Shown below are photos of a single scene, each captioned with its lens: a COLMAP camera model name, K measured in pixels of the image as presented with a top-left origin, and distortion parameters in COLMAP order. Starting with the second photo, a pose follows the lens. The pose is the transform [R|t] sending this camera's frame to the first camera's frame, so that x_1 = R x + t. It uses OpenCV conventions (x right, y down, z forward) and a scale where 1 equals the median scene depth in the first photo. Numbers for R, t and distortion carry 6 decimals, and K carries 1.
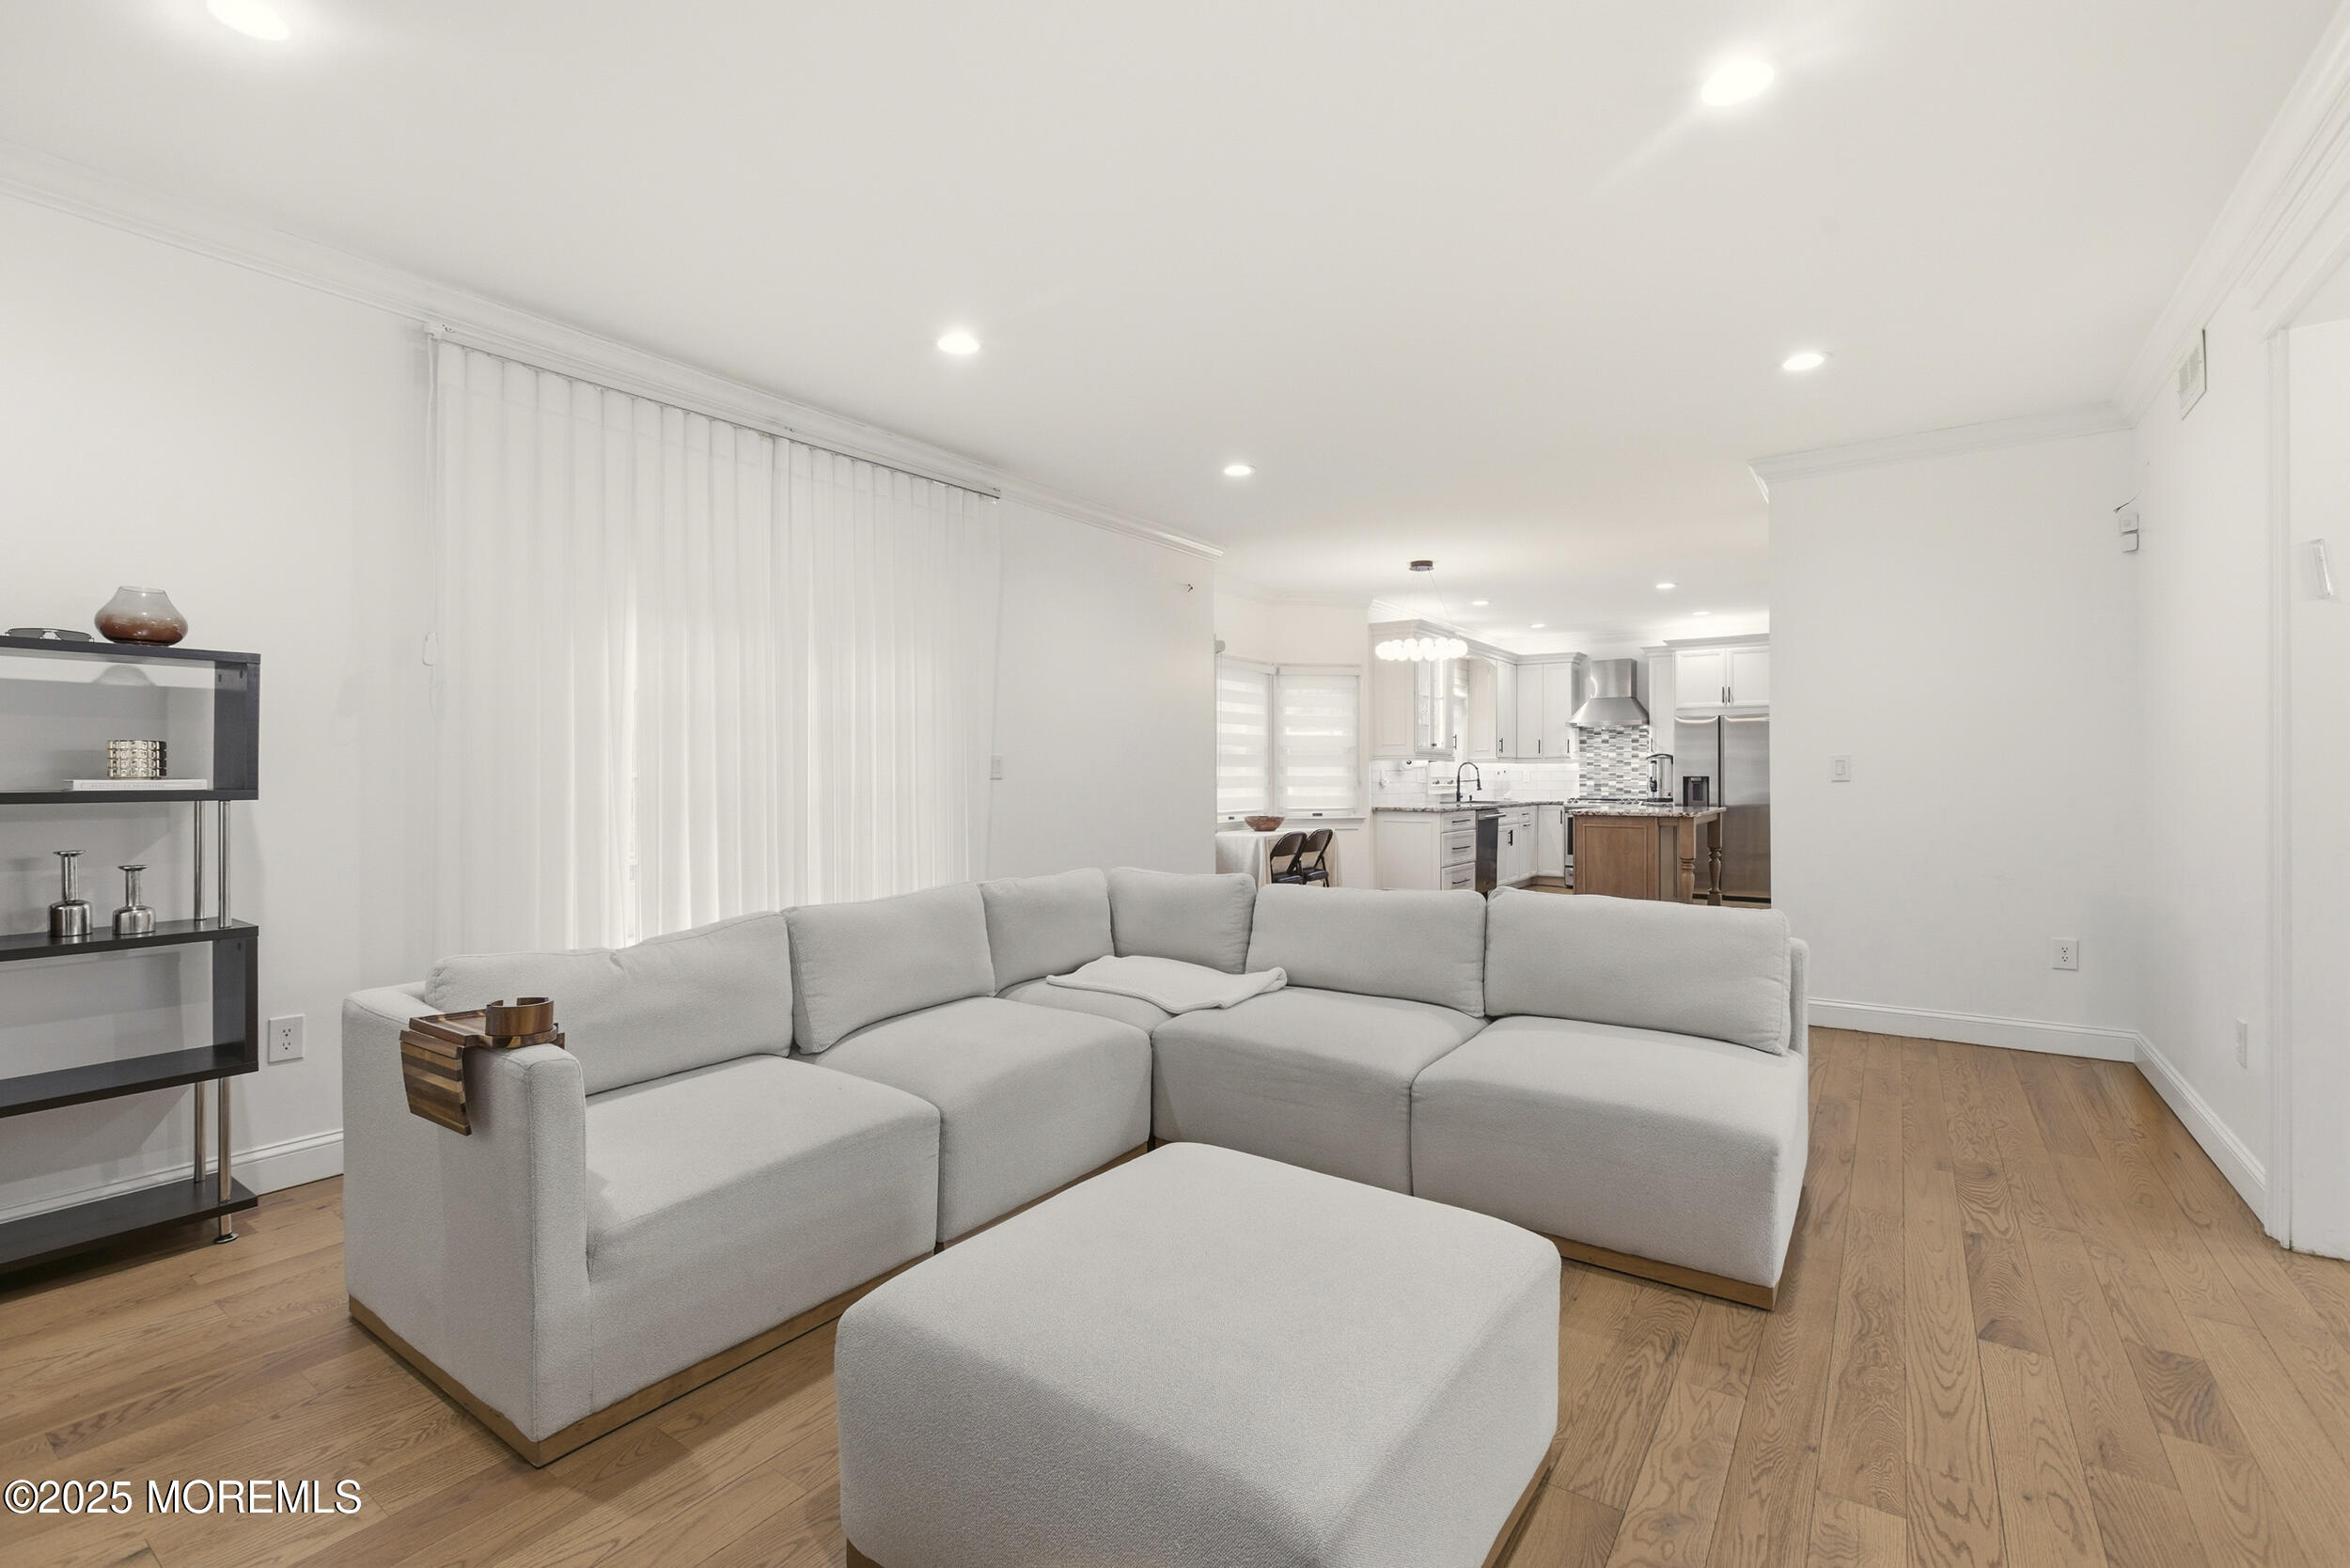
lens RADIAL K [[1047.8, 0, 1175.3], [0, 1047.8, 778.6], [0, 0, 1]] dist [-0.004873, -0.000169]
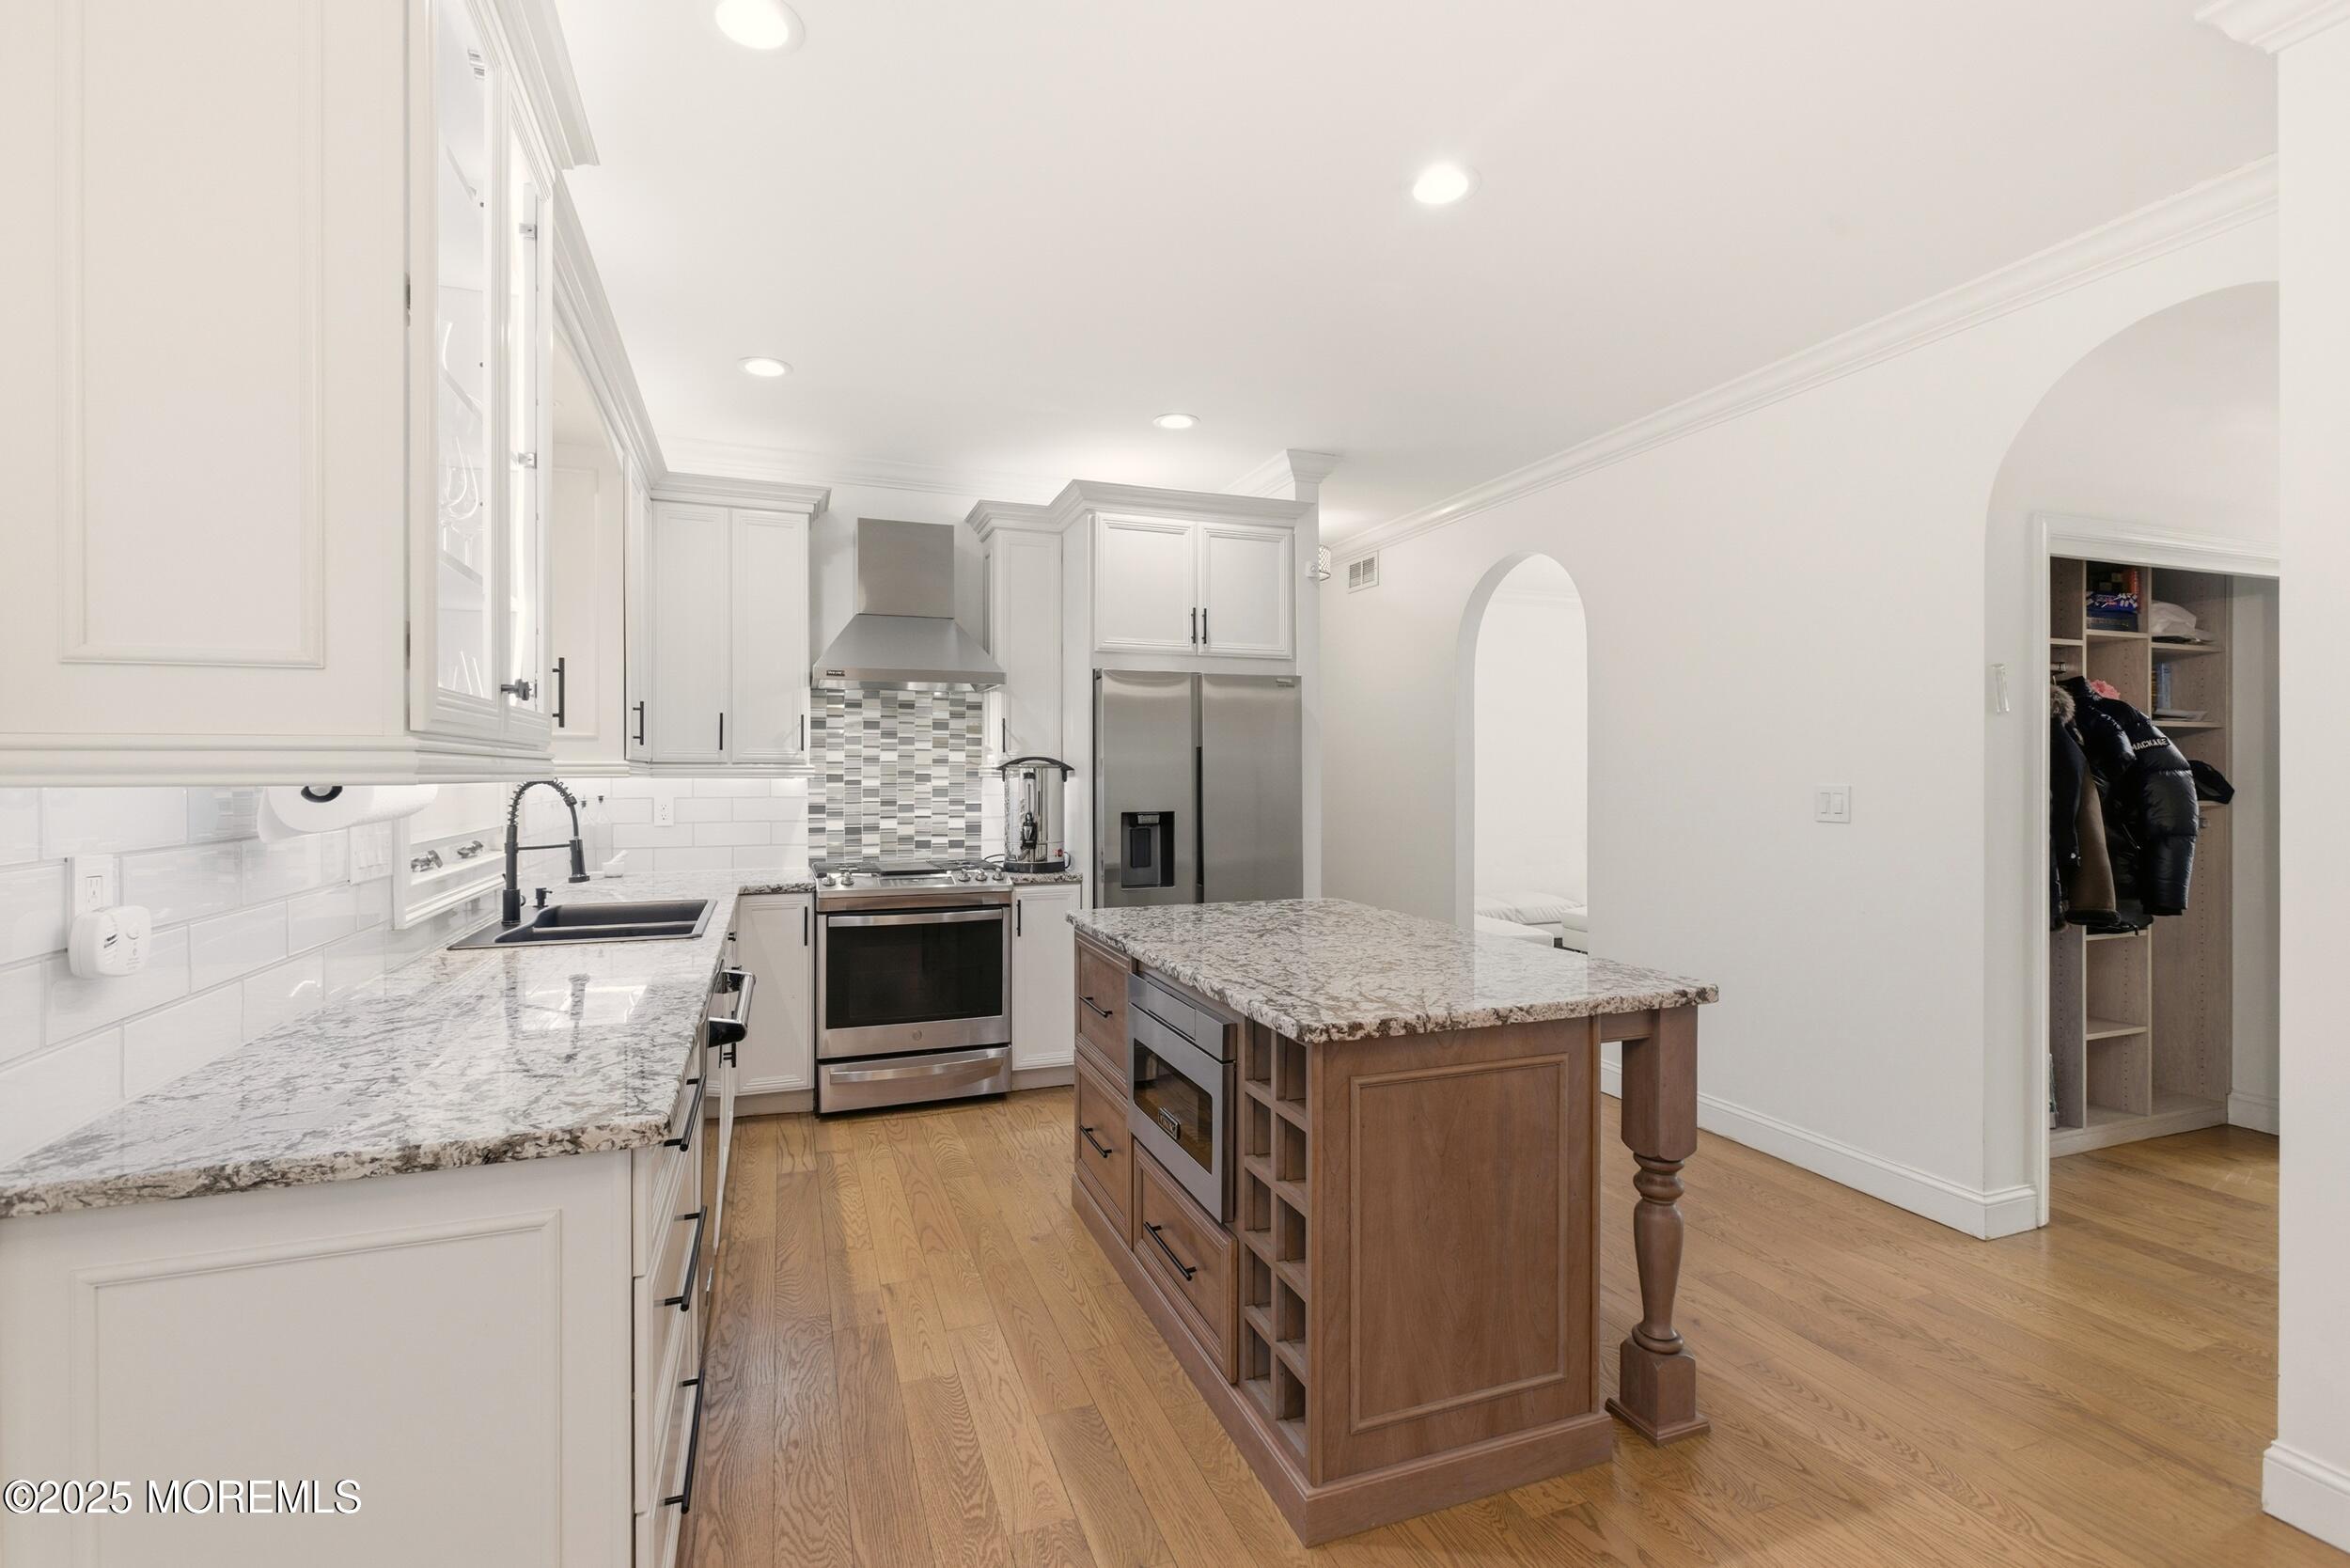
lens RADIAL K [[1047.8, 0, 1177.2], [0, 1047.8, 775.2], [0, 0, 1]] dist [-0.004873, -0.000169]
pose [[0.563260, 0.000745, 0.826279, 0.140441], [0.000929, 0.999998, -0.001535, -0.014815], [-0.826279, 0.001632, 0.563259, 0.681288]]
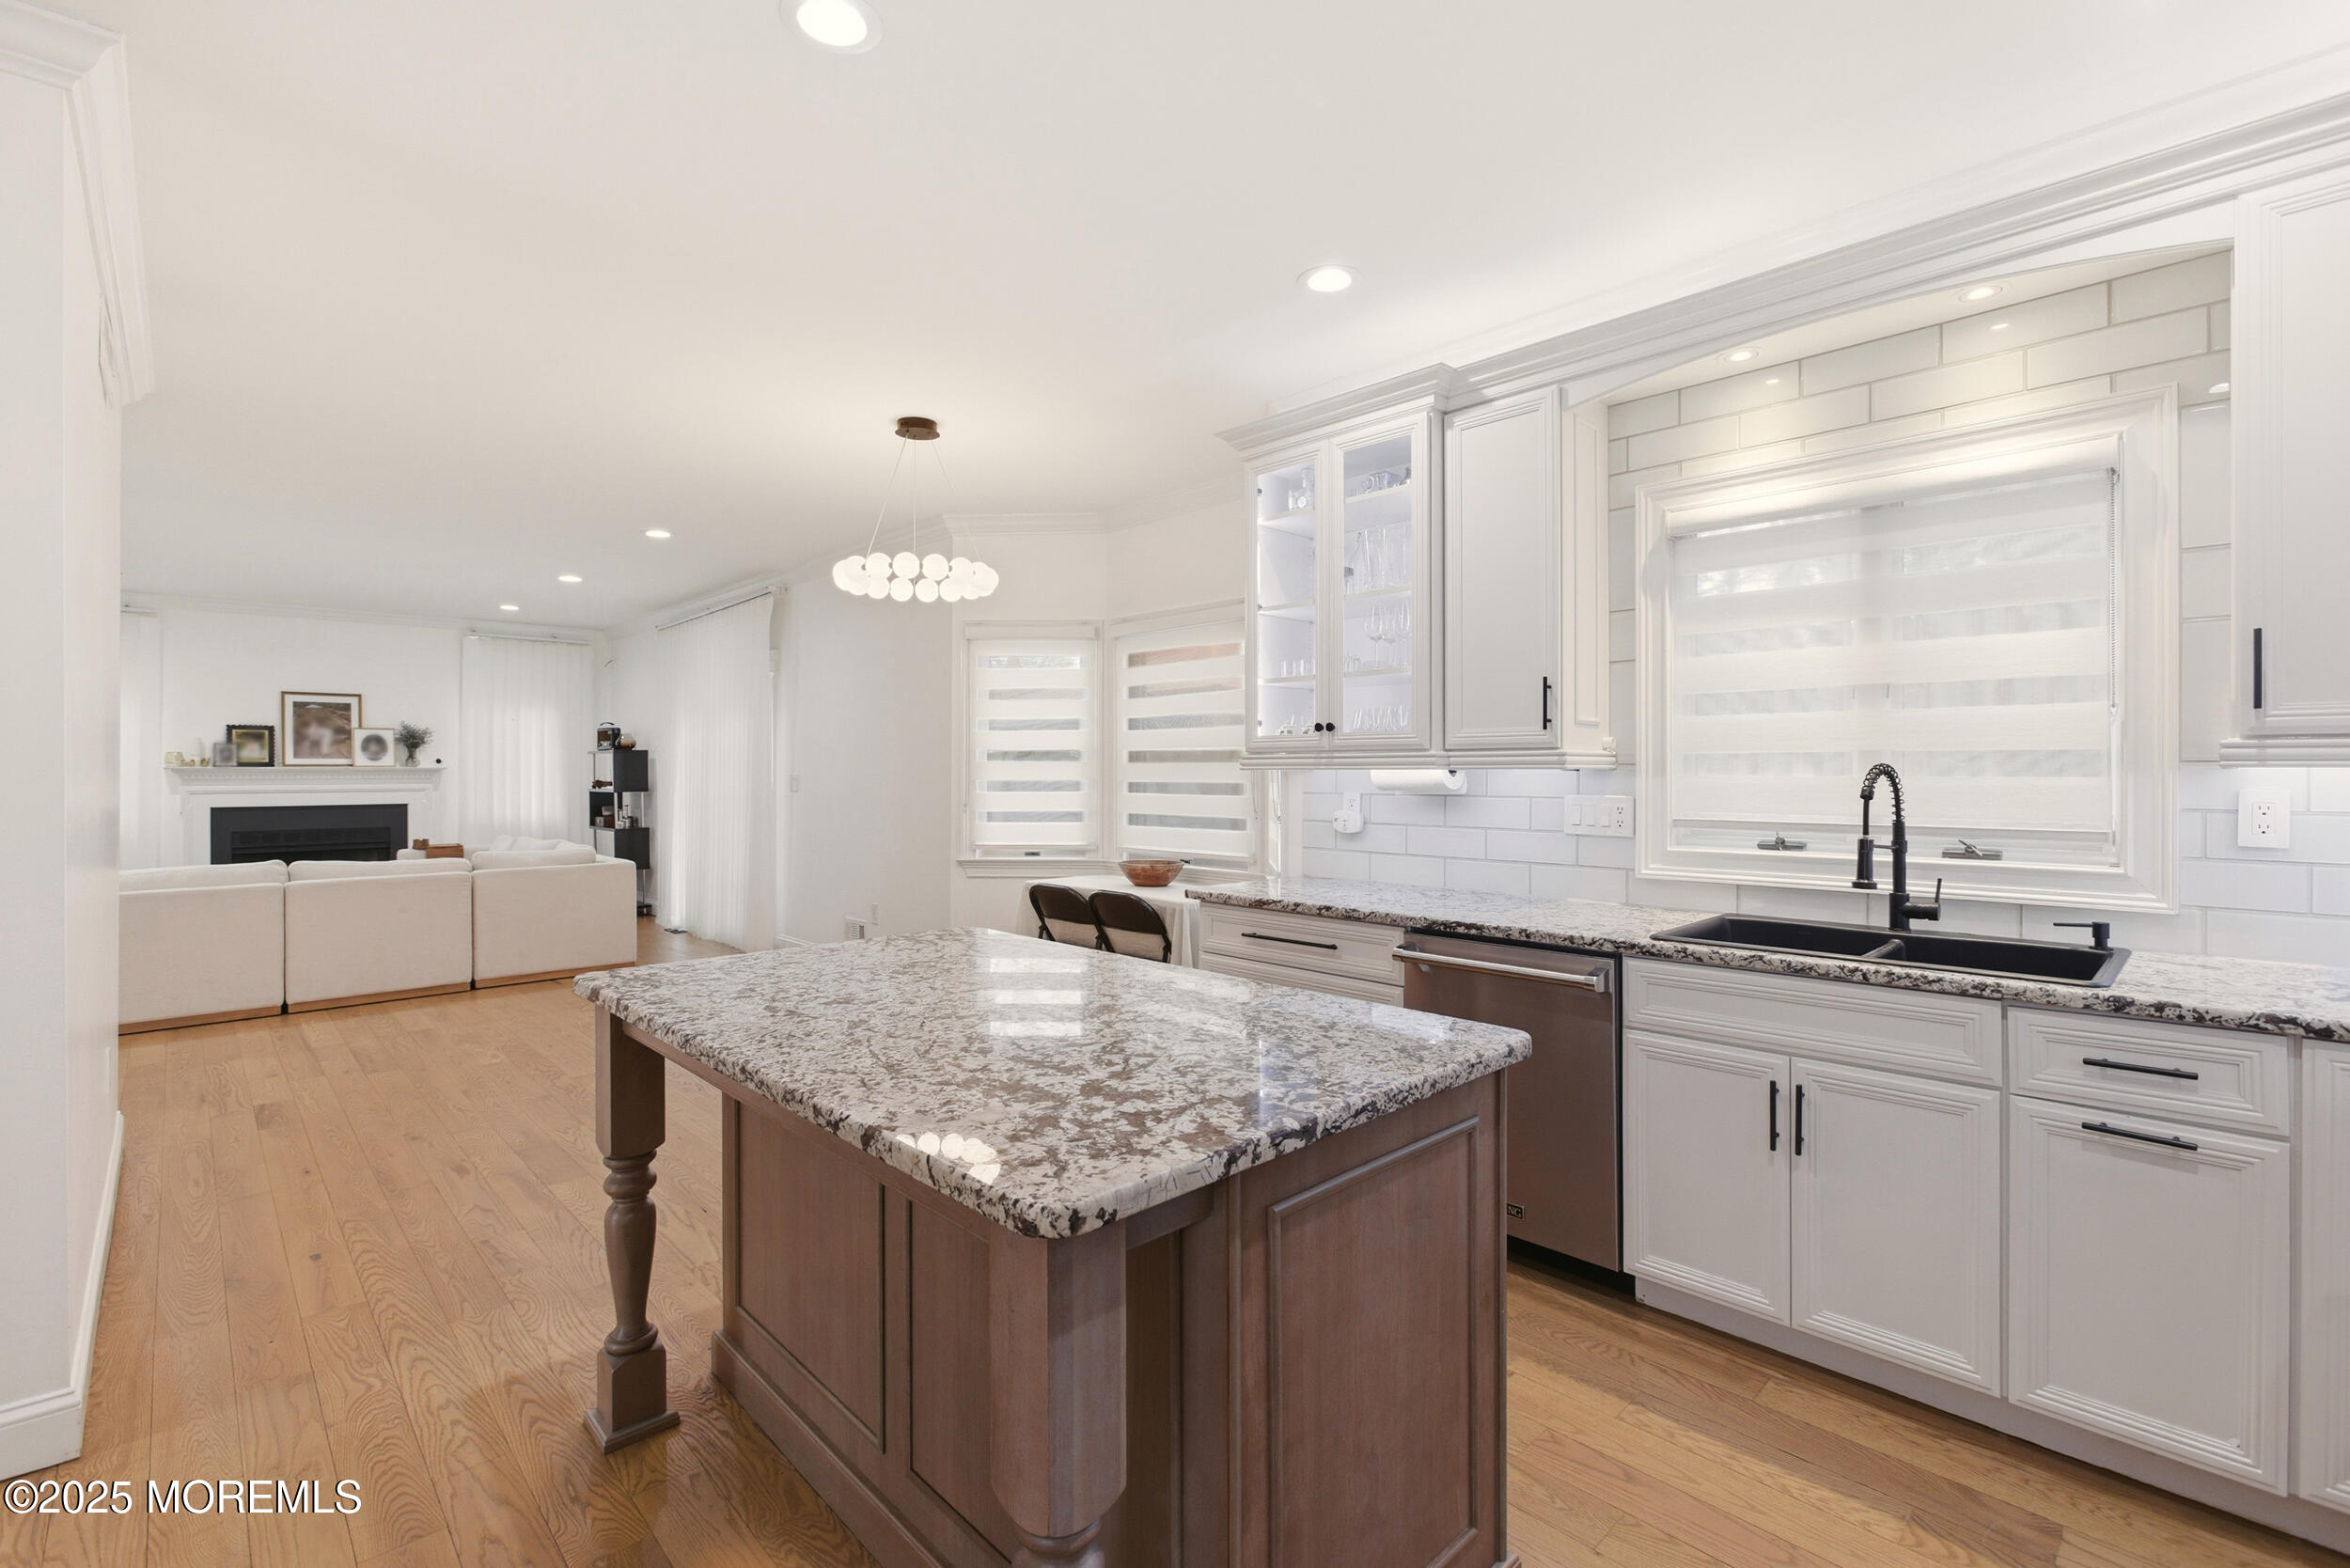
lens RADIAL K [[1047.8, 0, 1167.7], [0, 1047.8, 779.4], [0, 0, 1]] dist [-0.004873, -0.000169]
pose [[-0.200454, 0.012810, -0.979619, 0.547532], [0.003314, 0.999918, 0.012398, -0.015121], [0.979698, -0.000761, -0.200480, 0.865907]]
